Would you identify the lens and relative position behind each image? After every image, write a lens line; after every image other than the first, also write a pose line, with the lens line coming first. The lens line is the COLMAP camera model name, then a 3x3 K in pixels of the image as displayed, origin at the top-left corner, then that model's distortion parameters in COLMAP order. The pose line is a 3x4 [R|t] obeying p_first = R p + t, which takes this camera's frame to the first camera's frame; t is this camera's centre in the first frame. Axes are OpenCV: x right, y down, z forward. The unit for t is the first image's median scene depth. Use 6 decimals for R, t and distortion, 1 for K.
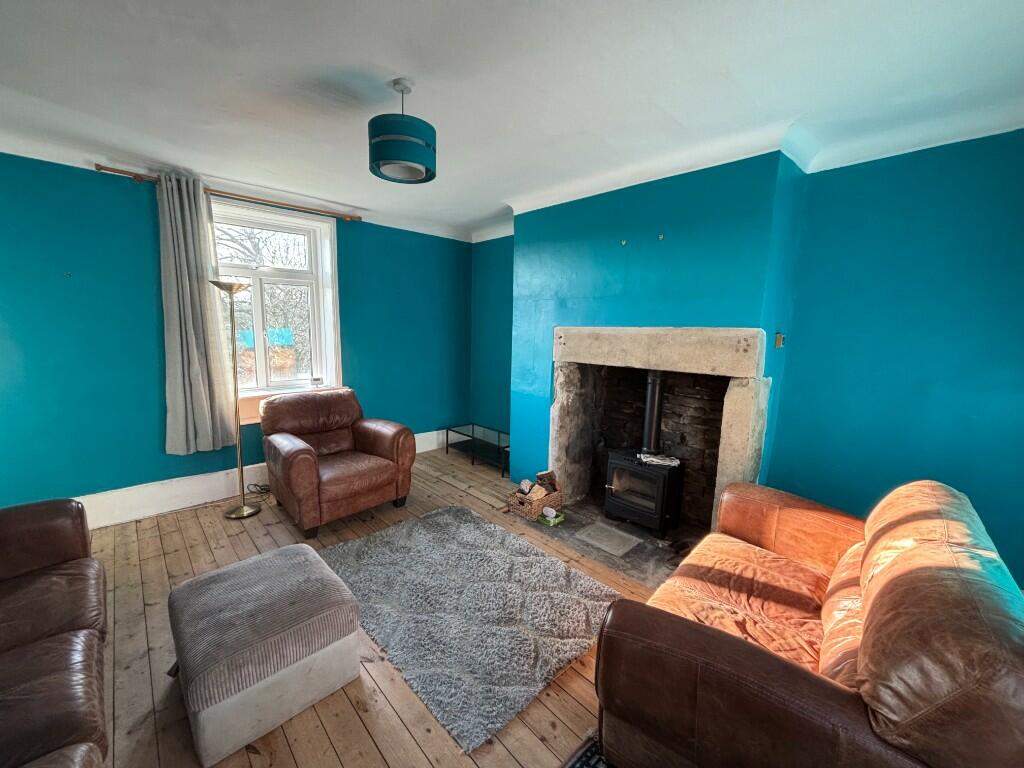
lens RADIAL K [[413.2, 0, 509.1], [0, 413.2, 382.0], [0, 0, 1]] dist [0.001658, 0.000071]
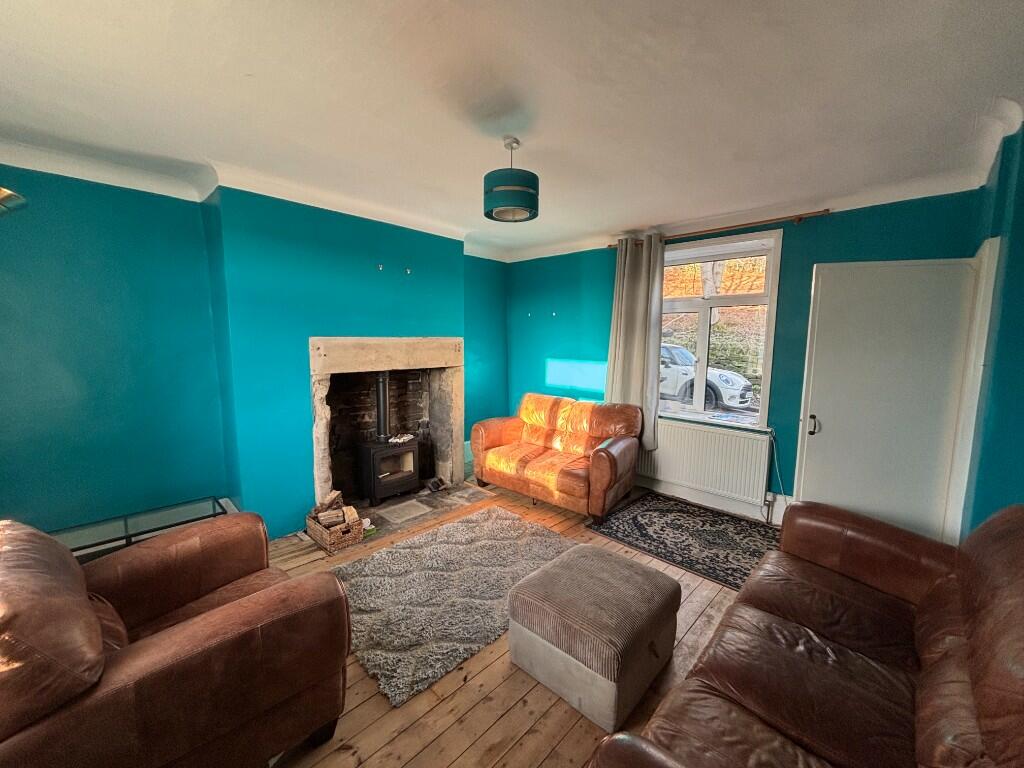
lens RADIAL K [[413.2, 0, 509.1], [0, 413.2, 382.0], [0, 0, 1]] dist [0.001658, 0.000071]
pose [[-0.064026, -0.122429, 0.990410, -0.941526], [0.123565, 0.983836, 0.129604, -0.115359], [-0.990269, 0.130679, -0.047863, 0.710527]]
